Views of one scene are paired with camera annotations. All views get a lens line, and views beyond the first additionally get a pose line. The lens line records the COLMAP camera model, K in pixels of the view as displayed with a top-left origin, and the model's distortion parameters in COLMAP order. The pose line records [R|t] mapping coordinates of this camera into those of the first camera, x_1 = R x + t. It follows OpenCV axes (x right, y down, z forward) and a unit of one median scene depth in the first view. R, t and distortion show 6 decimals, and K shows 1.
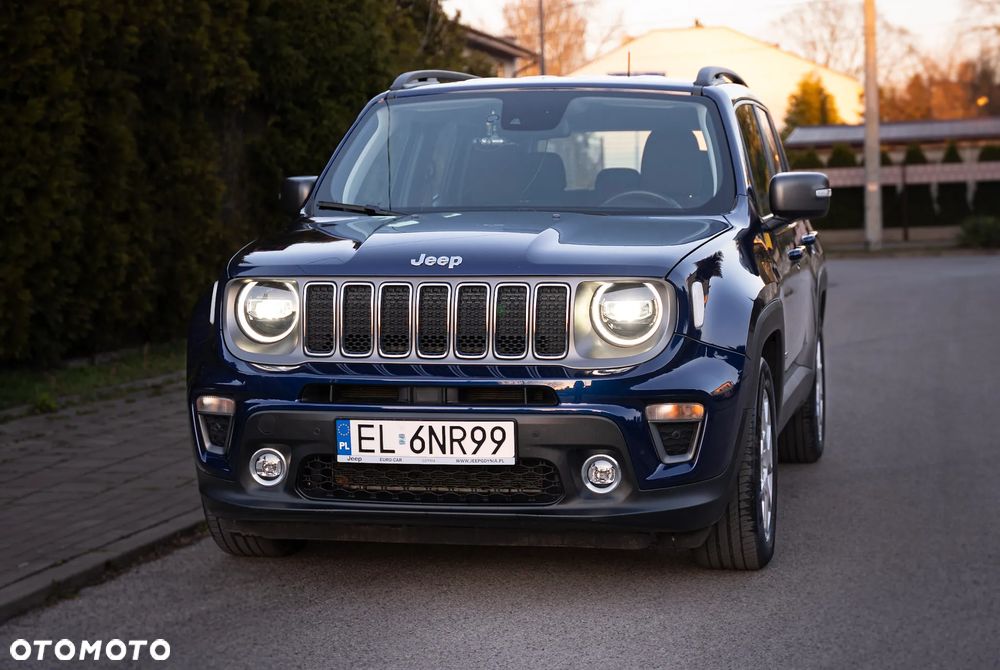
lens RADIAL K [[2065.3, 0, 501.6], [0, 2065.3, 330.8], [0, 0, 1]] dist [0.100661, 0.000000]
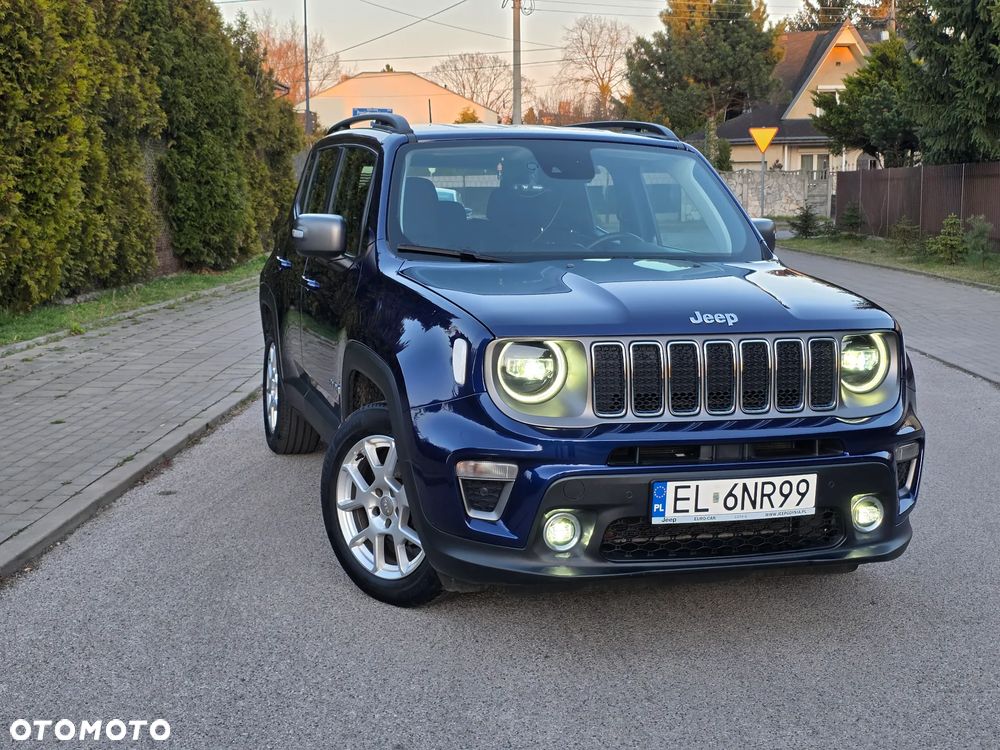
lens RADIAL K [[1375.8, 0, 482.1], [0, 1375.8, 349.9], [0, 0, 1]] dist [0.092882, 0.000000]
pose [[0.873793, -0.038047, 0.484808, -0.469509], [0.011727, 0.998293, 0.057208, -0.059372], [-0.486157, -0.044303, 0.872748, 0.462993]]
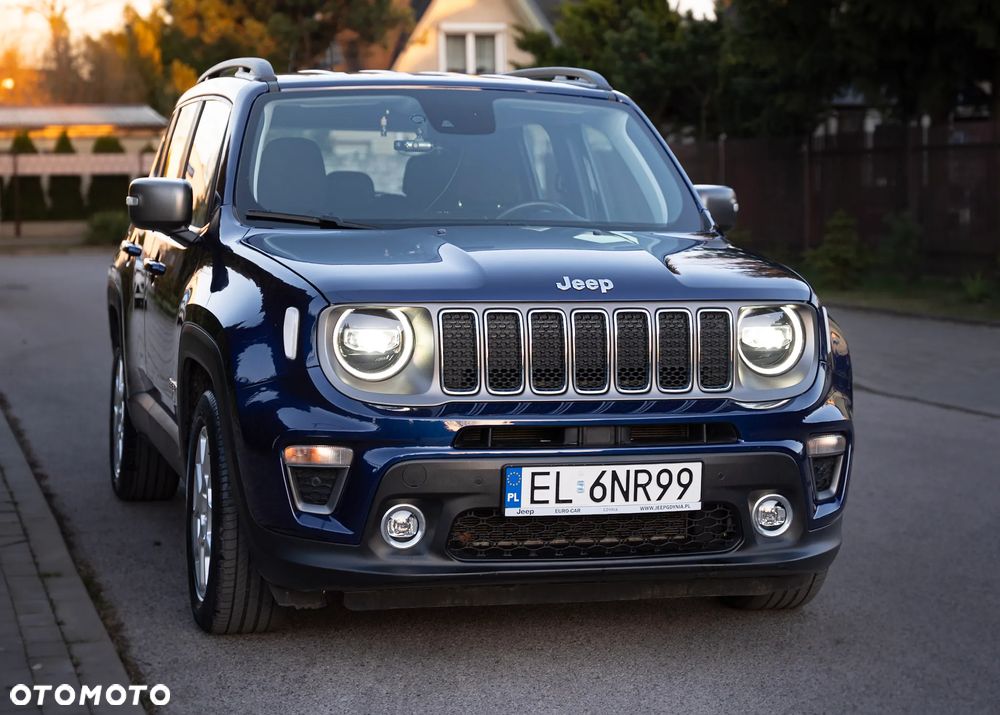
lens RADIAL K [[2201.9, 0, 479.4], [0, 2201.9, 285.4], [0, 0, 1]] dist [0.230692, 0.000000]
pose [[0.886584, -0.004310, 0.462548, -0.517952], [0.013324, 0.999780, -0.016223, -0.018792], [-0.462377, 0.020546, 0.886446, 0.179049]]
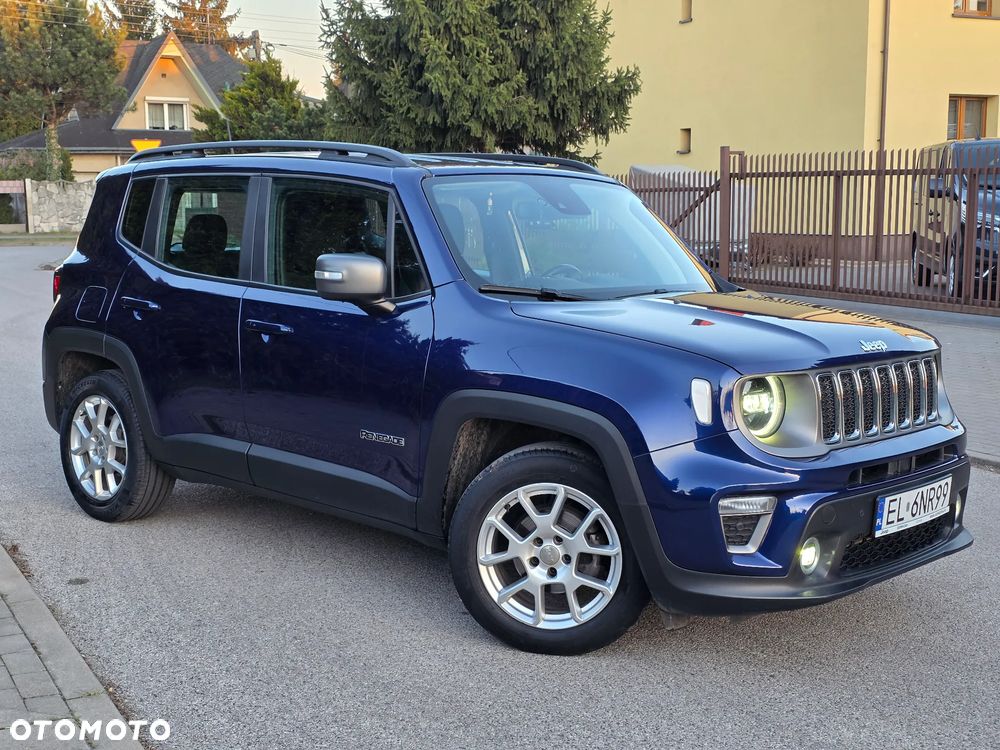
lens RADIAL K [[1375.8, 0, 497.9], [0, 1375.8, 365.1], [0, 0, 1]] dist [0.092882, 0.000000]
pose [[0.499033, -0.086298, 0.862275, -0.798563], [0.040206, 0.996263, 0.076438, -0.090582], [-0.865650, -0.003477, 0.500638, 0.806426]]
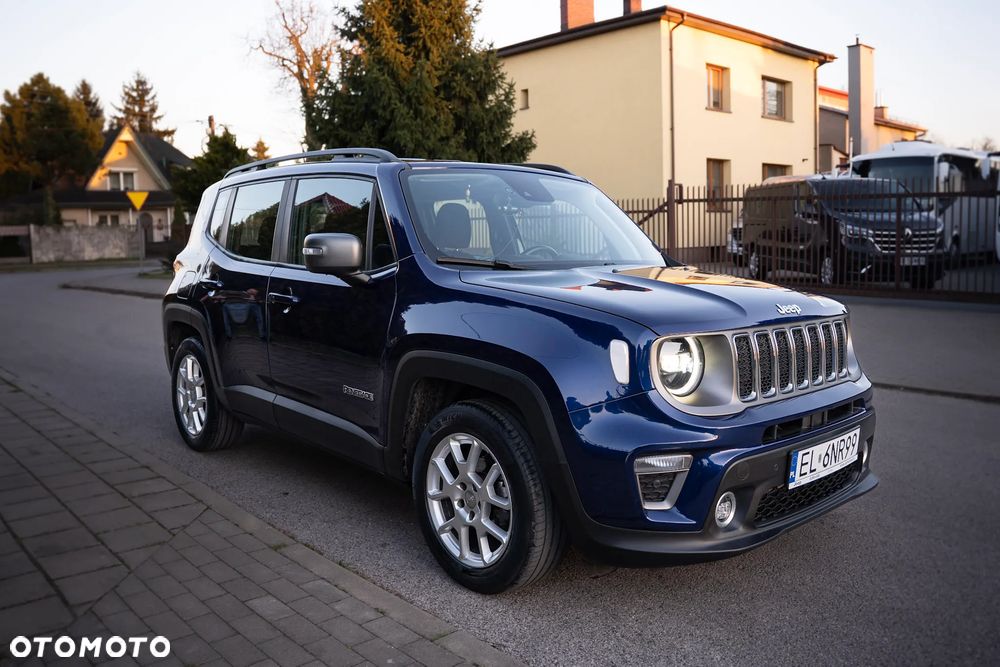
lens RADIAL K [[848.7, 0, 533.0], [0, 848.7, 296.9], [0, 0, 1]] dist [-0.189457, 0.125929]
pose [[0.552601, -0.046782, 0.832132, -0.533544], [0.046270, 0.998606, 0.025414, -0.061388], [-0.832160, 0.024459, 0.553995, 0.860868]]
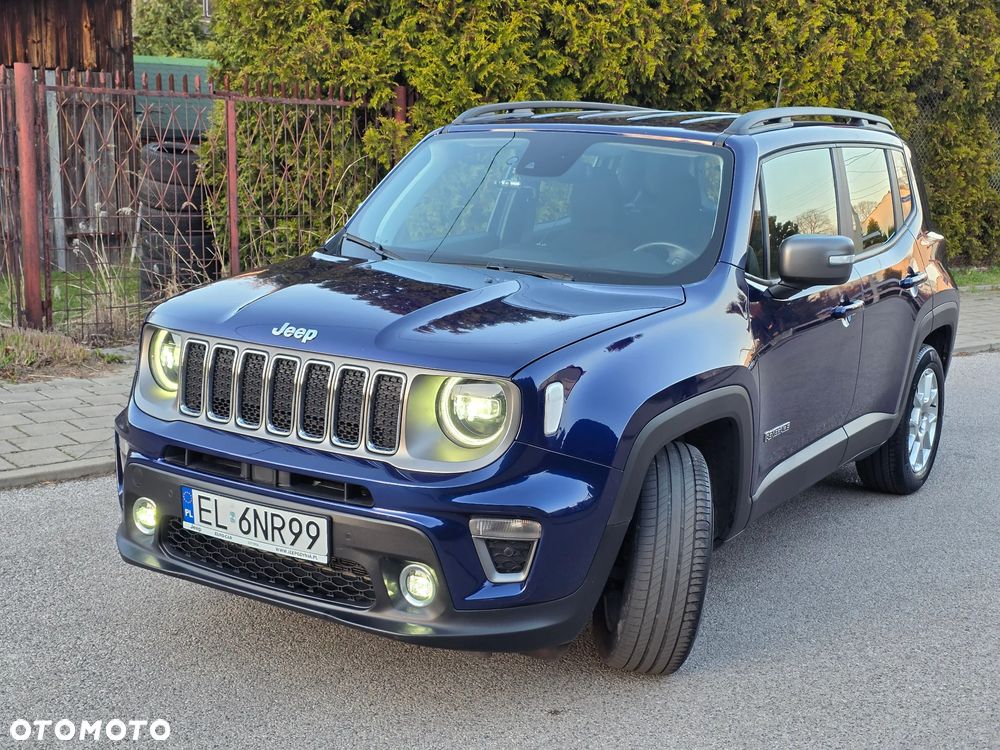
lens RADIAL K [[1375.8, 0, 453.8], [0, 1375.8, 371.9], [0, 0, 1]] dist [0.092882, 0.000000]
pose [[0.930772, 0.102213, -0.351022, 0.263980], [-0.064142, 0.990886, 0.118454, -0.096556], [0.359931, -0.087738, 0.928844, 0.440870]]
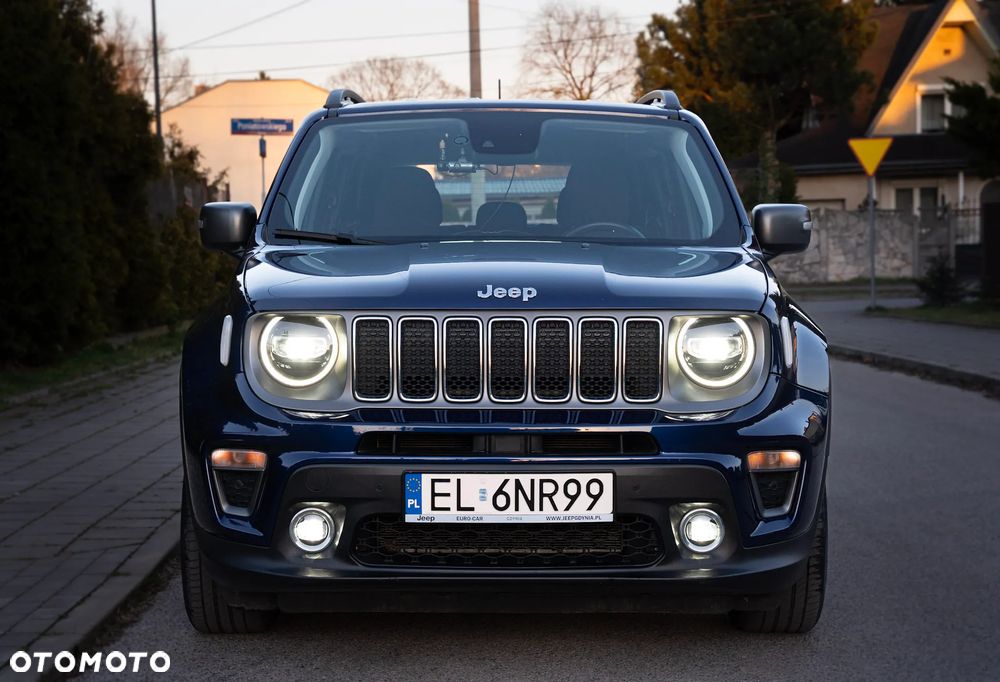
lens RADIAL K [[2007.6, 0, 479.7], [0, 2007.6, 341.9], [0, 0, 1]] dist [0.340749, 0.000000]
pose [[0.975899, -0.001194, 0.218220, -0.233870], [0.005351, 0.999815, -0.018459, 0.003168], [-0.218158, 0.019182, 0.975725, 0.162490]]
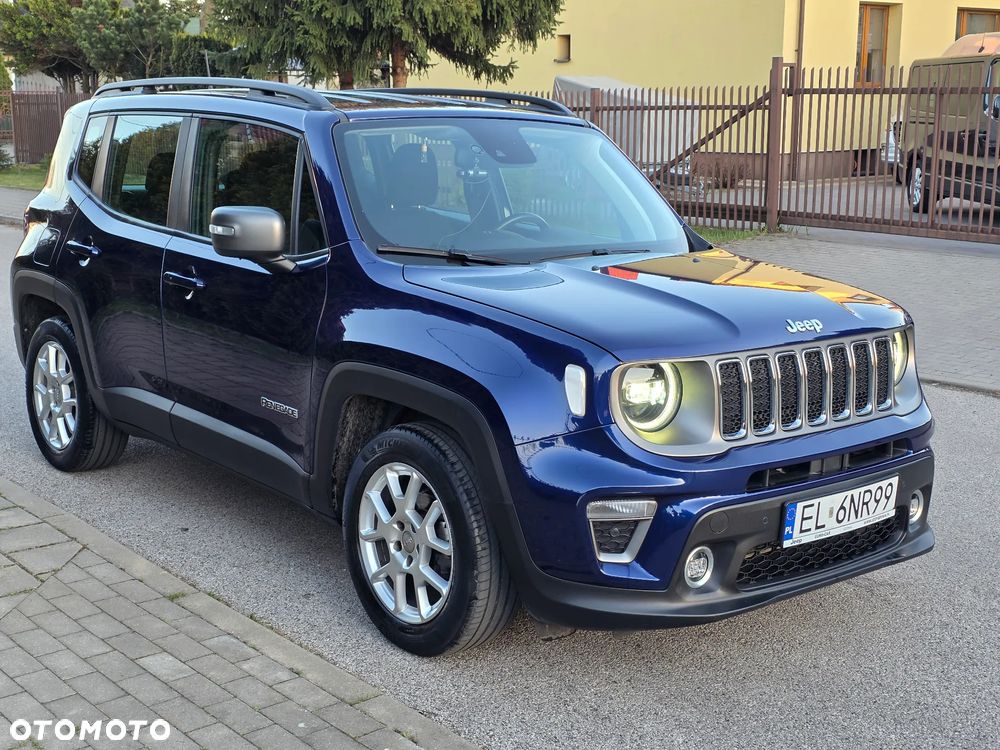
lens RADIAL K [[1375.8, 0, 492.9], [0, 1375.8, 358.0], [0, 0, 1]] dist [0.092882, 0.000000]
pose [[0.606602, -0.119486, 0.785975, -0.650527], [0.027926, 0.991233, 0.129137, -0.109349], [-0.794515, -0.056385, 0.604621, 0.725223]]
